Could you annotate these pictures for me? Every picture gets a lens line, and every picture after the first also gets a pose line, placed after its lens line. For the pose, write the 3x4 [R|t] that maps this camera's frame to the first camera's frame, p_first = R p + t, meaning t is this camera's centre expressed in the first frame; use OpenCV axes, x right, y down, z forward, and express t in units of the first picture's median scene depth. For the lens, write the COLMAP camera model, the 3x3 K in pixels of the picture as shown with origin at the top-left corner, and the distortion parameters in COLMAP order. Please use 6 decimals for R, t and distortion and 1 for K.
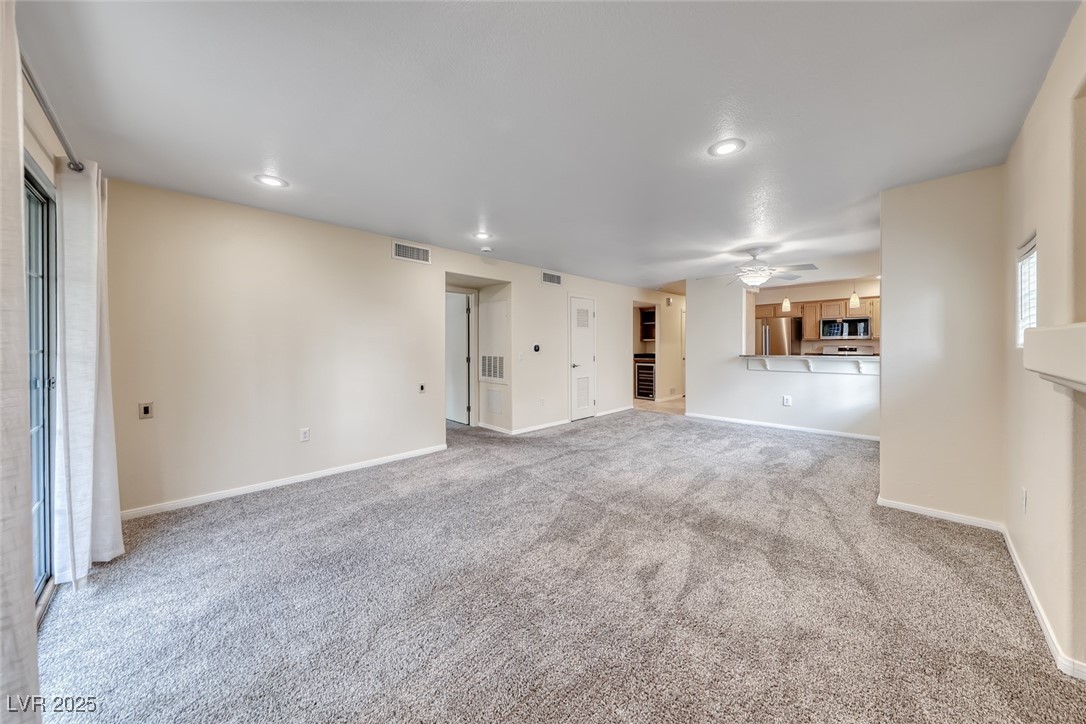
lens RADIAL K [[373.2, 0, 538.2], [0, 373.2, 349.7], [0, 0, 1]] dist [0.008144, -0.003785]
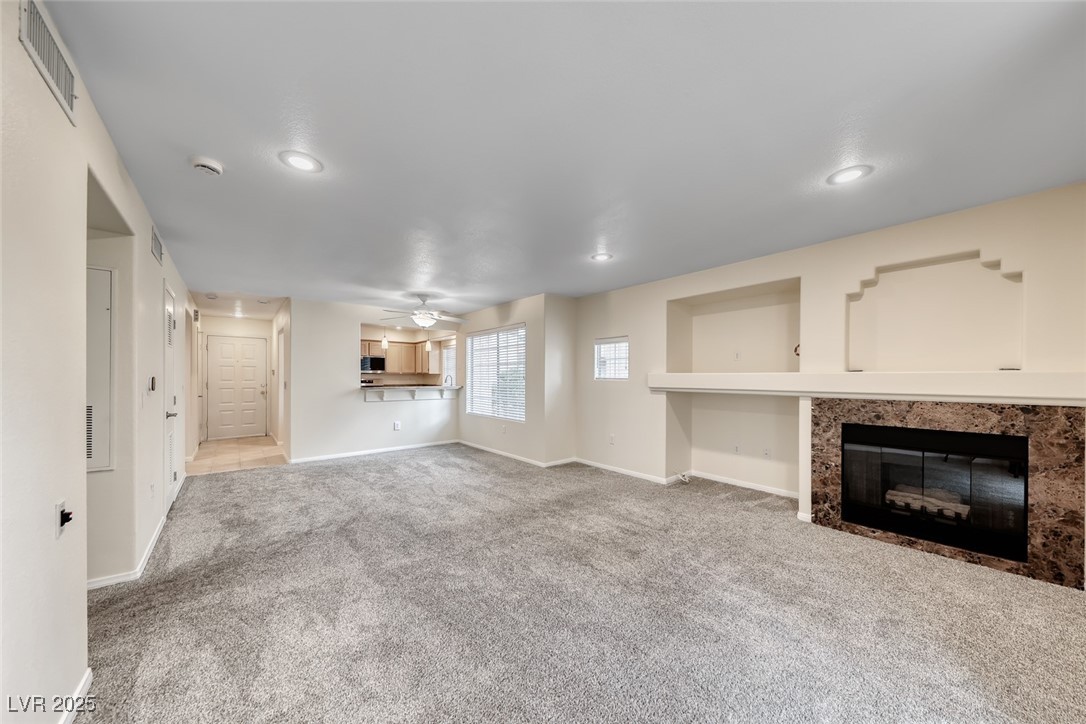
lens RADIAL K [[373.2, 0, 540.8], [0, 373.2, 377.4], [0, 0, 1]] dist [0.008144, -0.003785]
pose [[0.067024, 0.004703, 0.997740, -0.447745], [0.008713, 0.999948, -0.005299, -0.004165], [-0.997713, 0.009048, 0.066980, 0.453994]]
